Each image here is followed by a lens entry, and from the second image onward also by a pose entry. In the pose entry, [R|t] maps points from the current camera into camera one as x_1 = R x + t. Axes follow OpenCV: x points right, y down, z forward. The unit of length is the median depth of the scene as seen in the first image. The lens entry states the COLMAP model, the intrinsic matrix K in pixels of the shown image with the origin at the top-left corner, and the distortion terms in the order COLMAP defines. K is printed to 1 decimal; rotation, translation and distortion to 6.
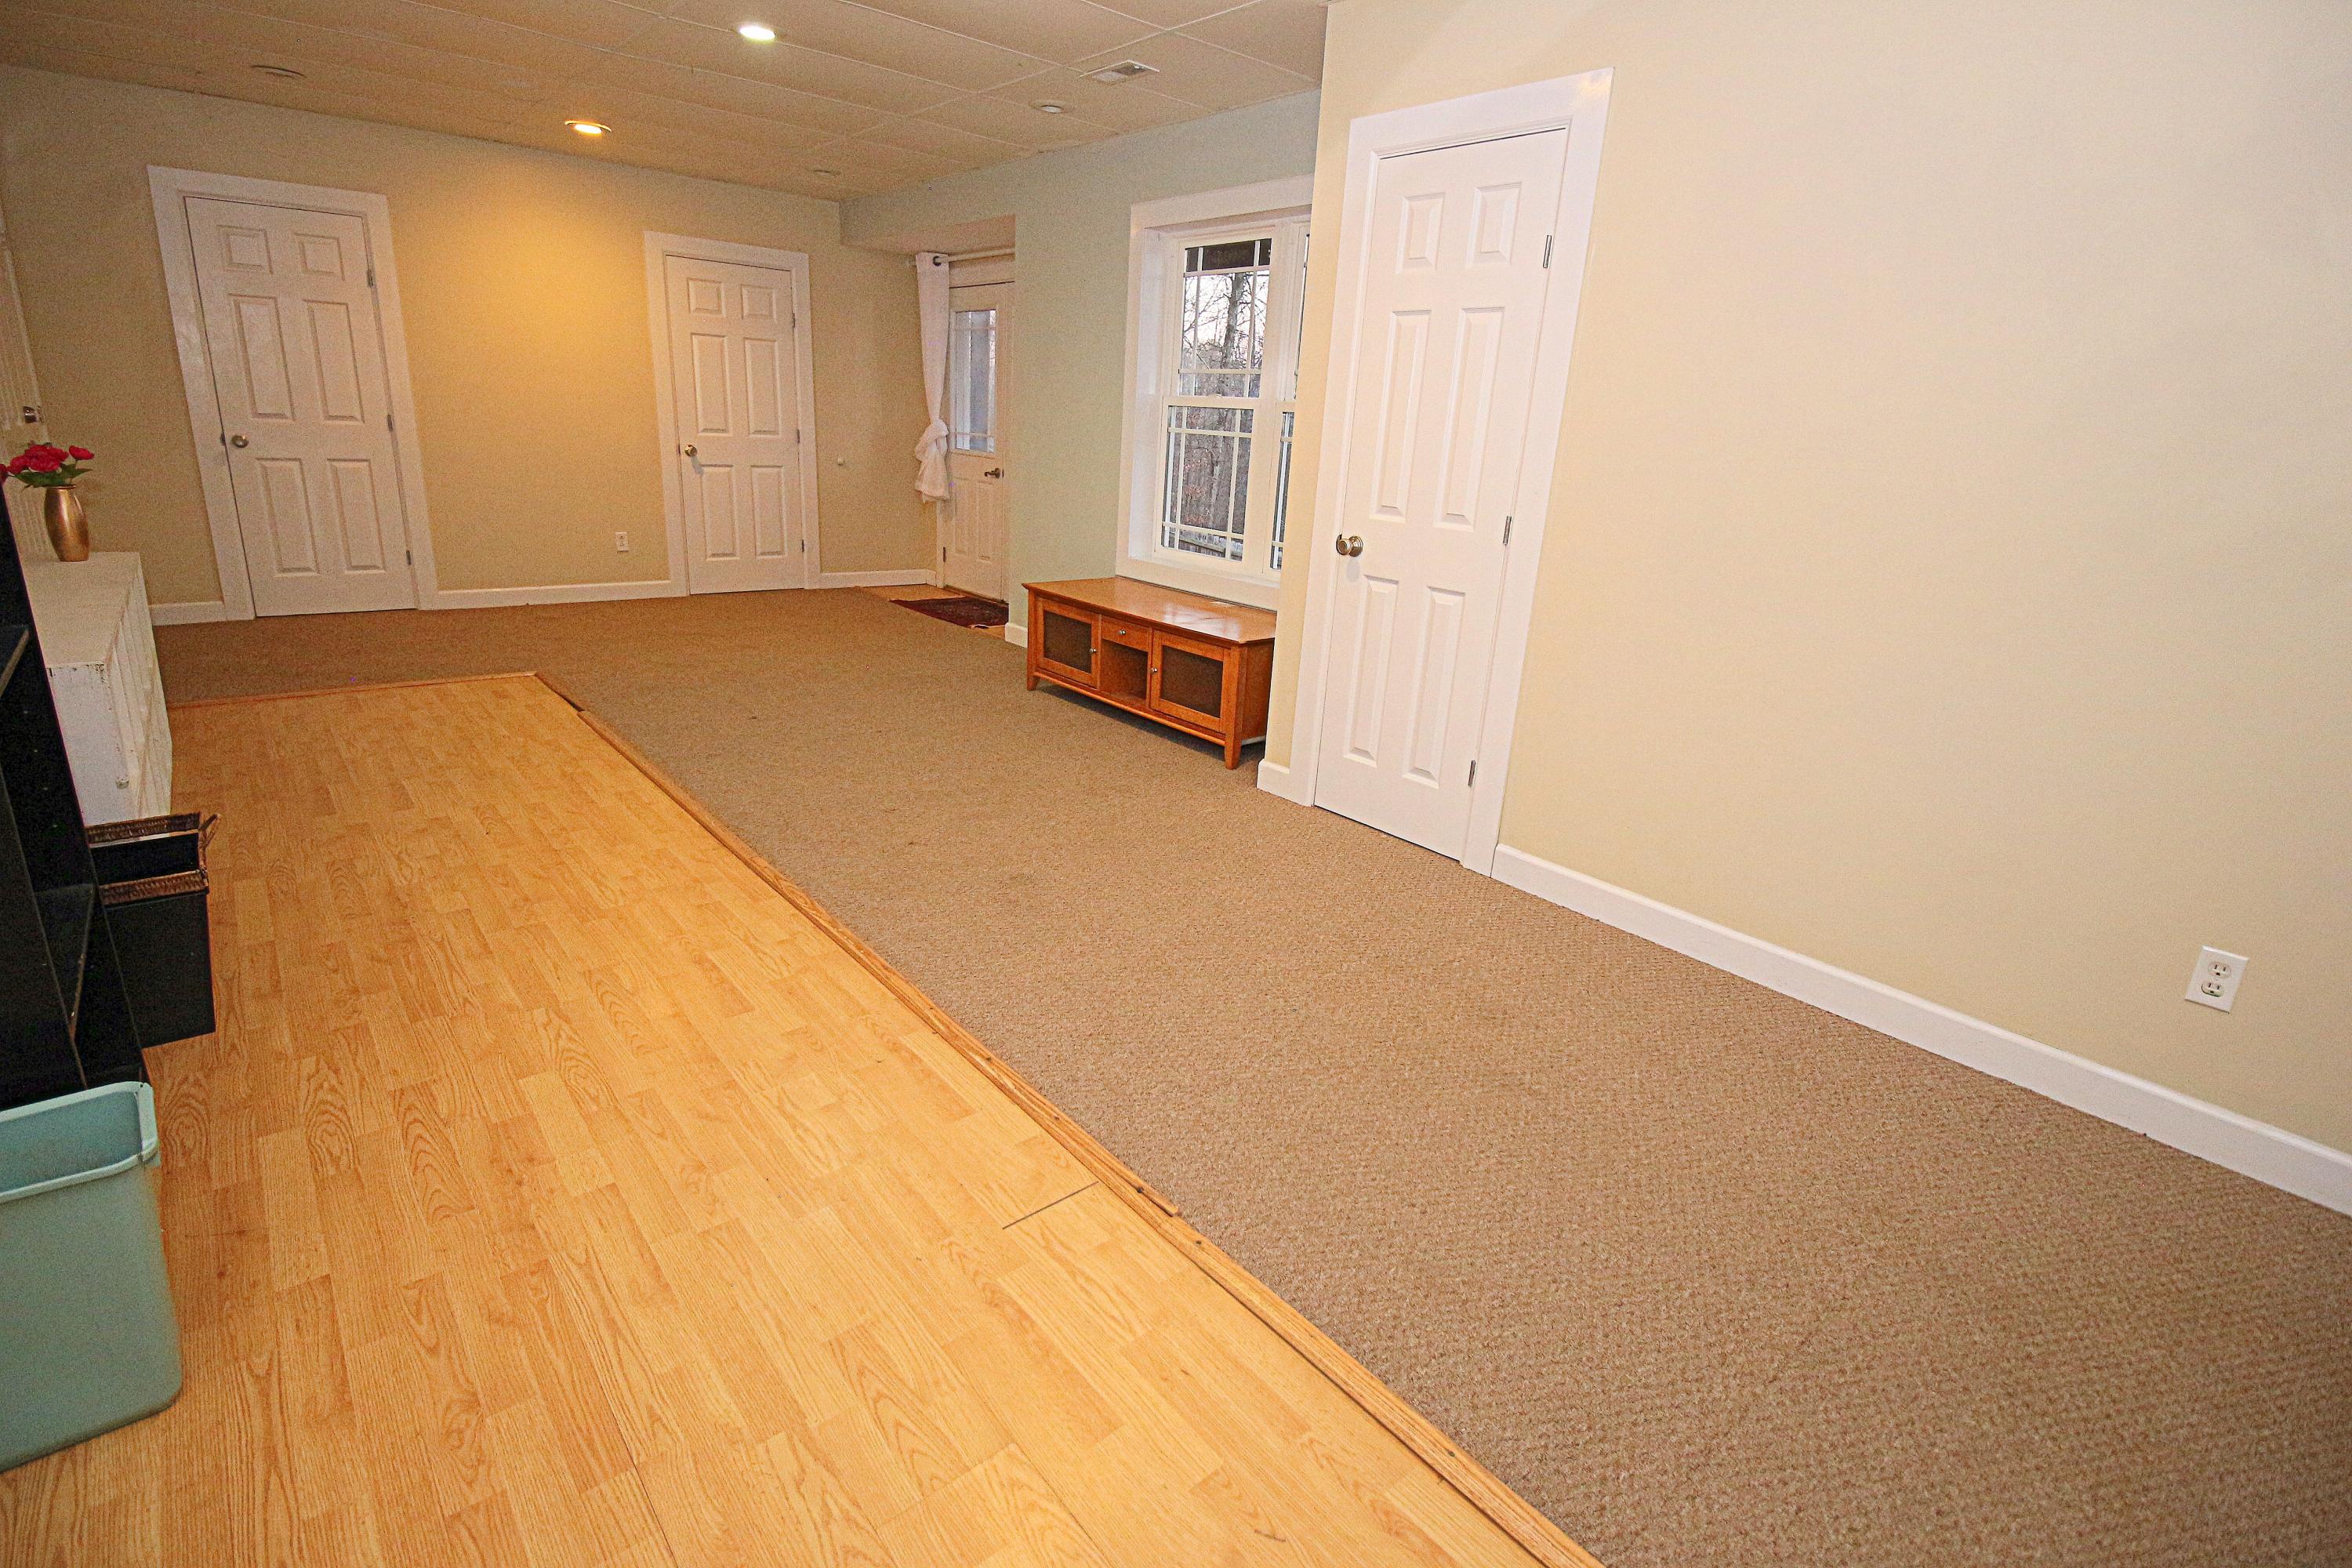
lens RADIAL K [[1103.1, 0, 1170.8], [0, 1103.1, 759.8], [0, 0, 1]] dist [0.003833, -0.015314]
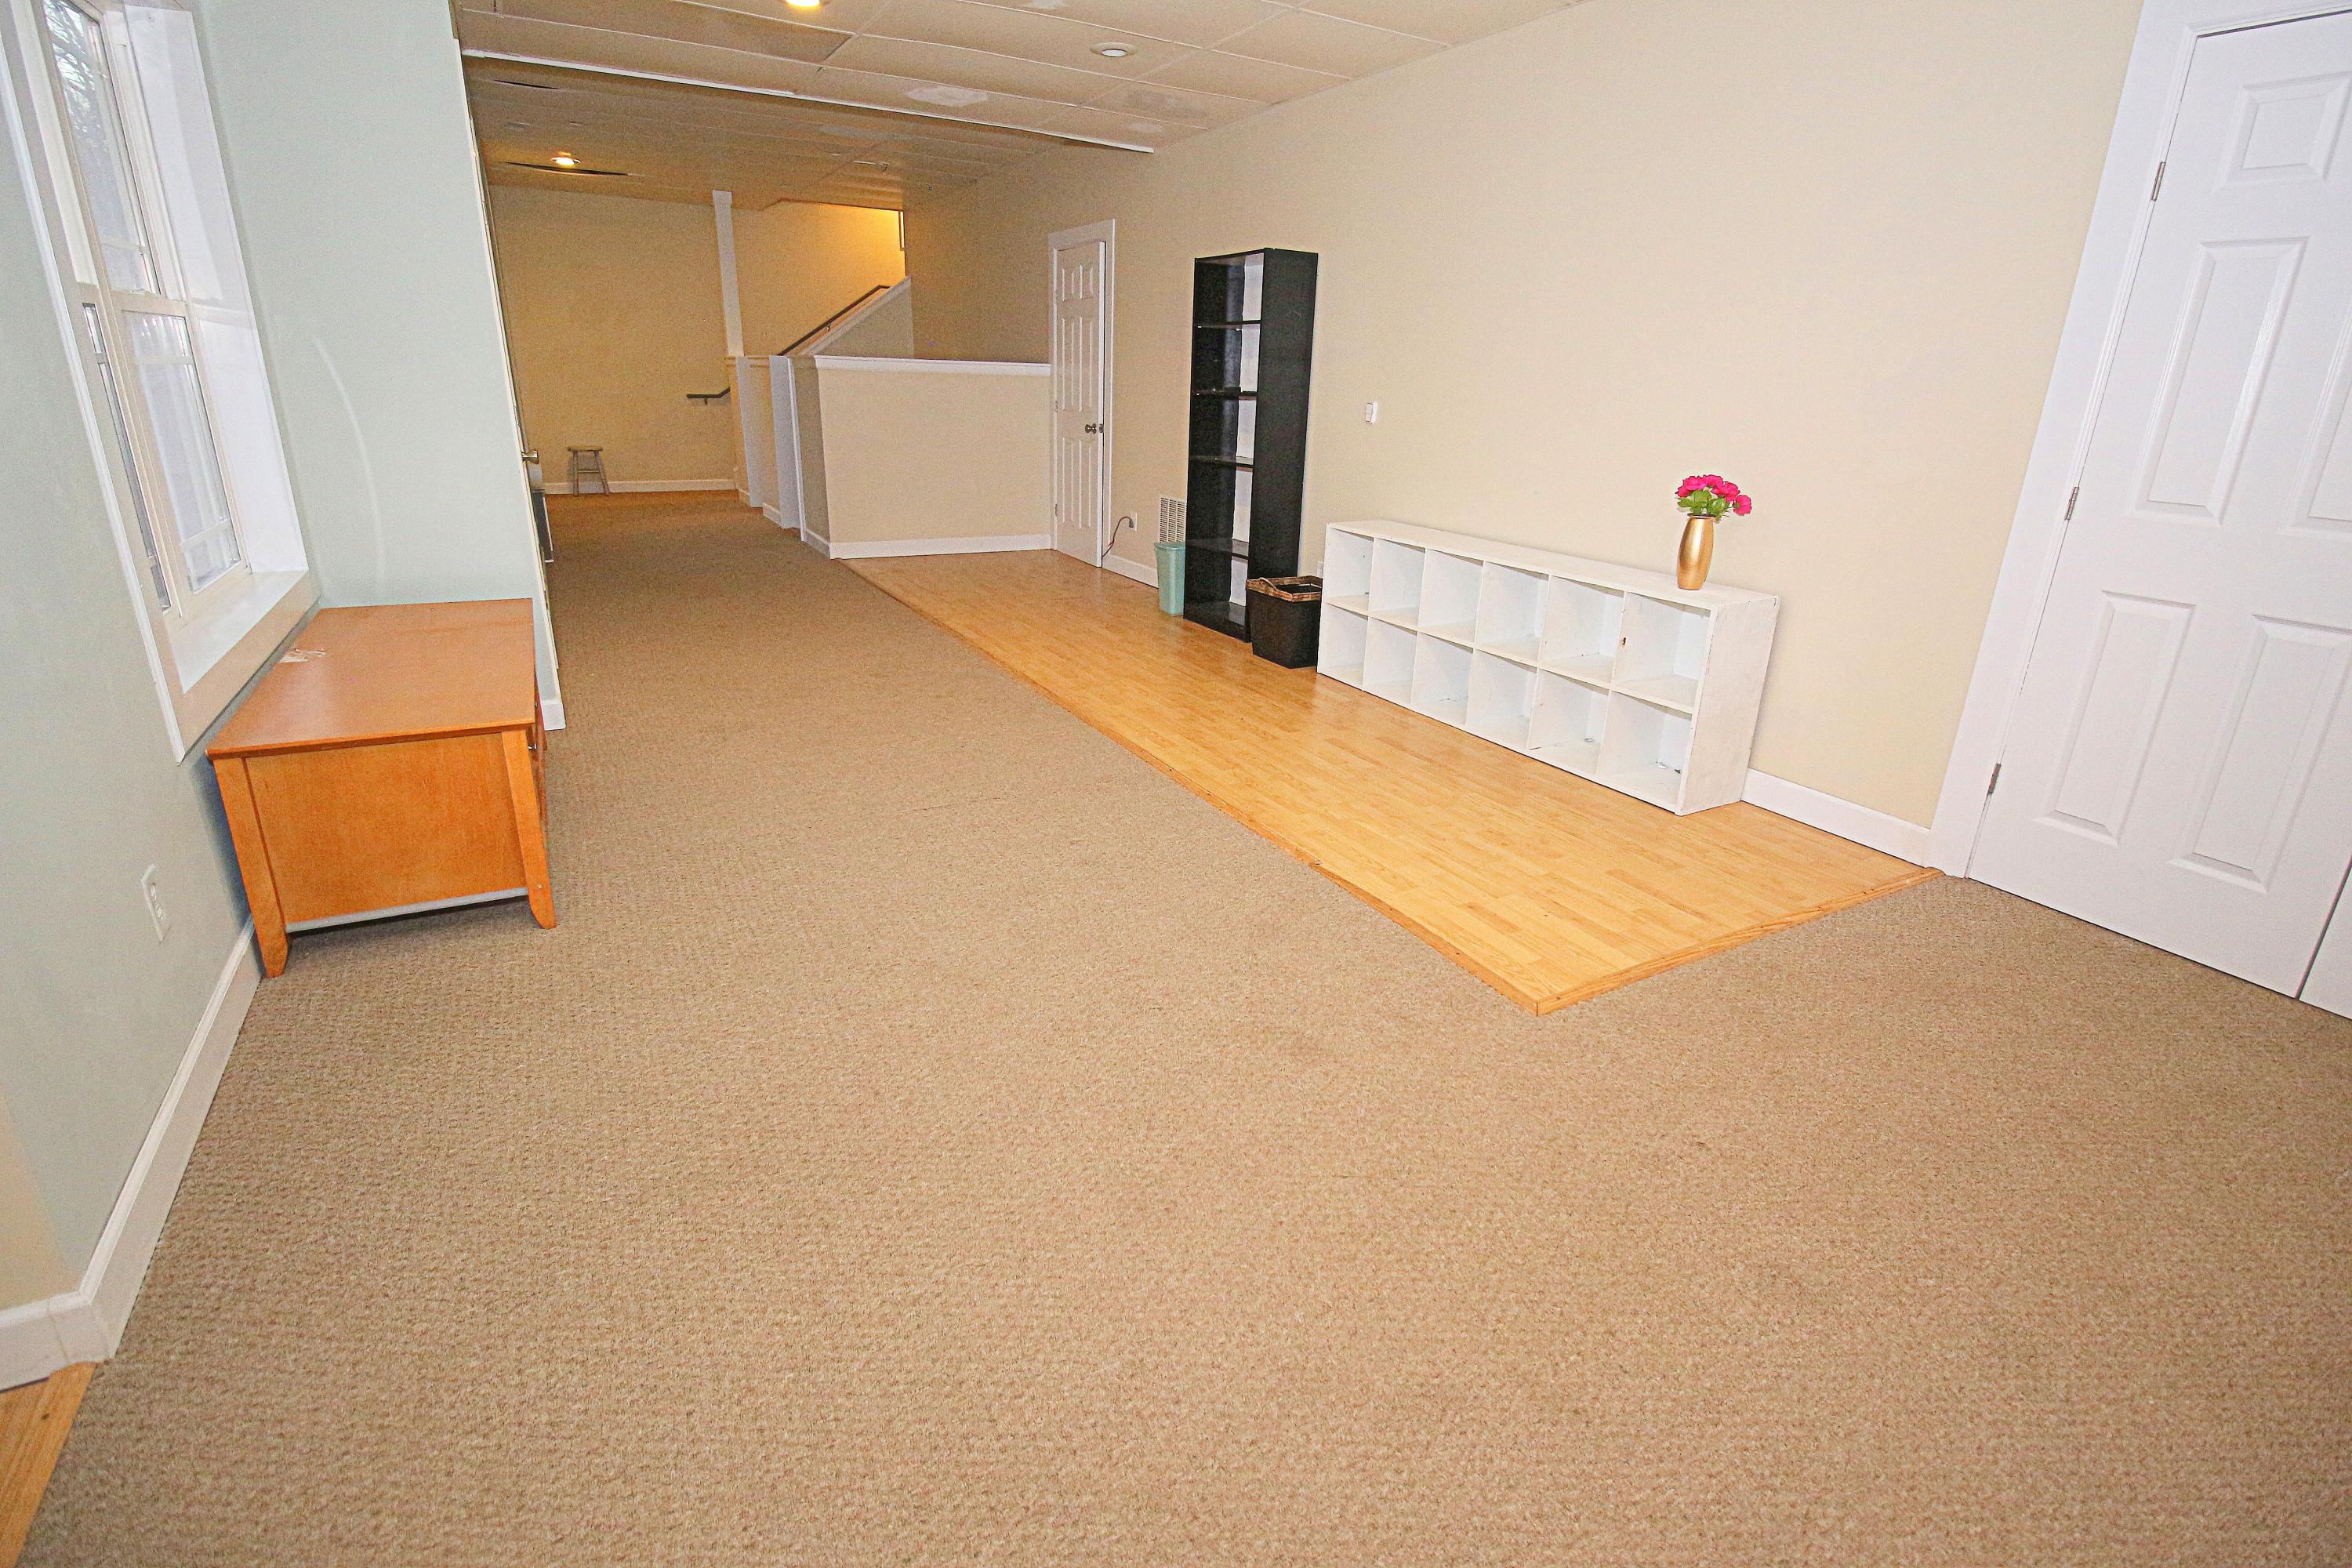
lens RADIAL K [[1088.0, 0, 1180.6], [0, 1088.0, 748.8], [0, 0, 1]] dist [0.002461, -0.014344]
pose [[-0.979179, -0.141758, 0.145305, -0.735818], [-0.029113, 0.806453, 0.590581, -0.670900], [-0.200902, 0.574054, -0.793789, 2.057360]]
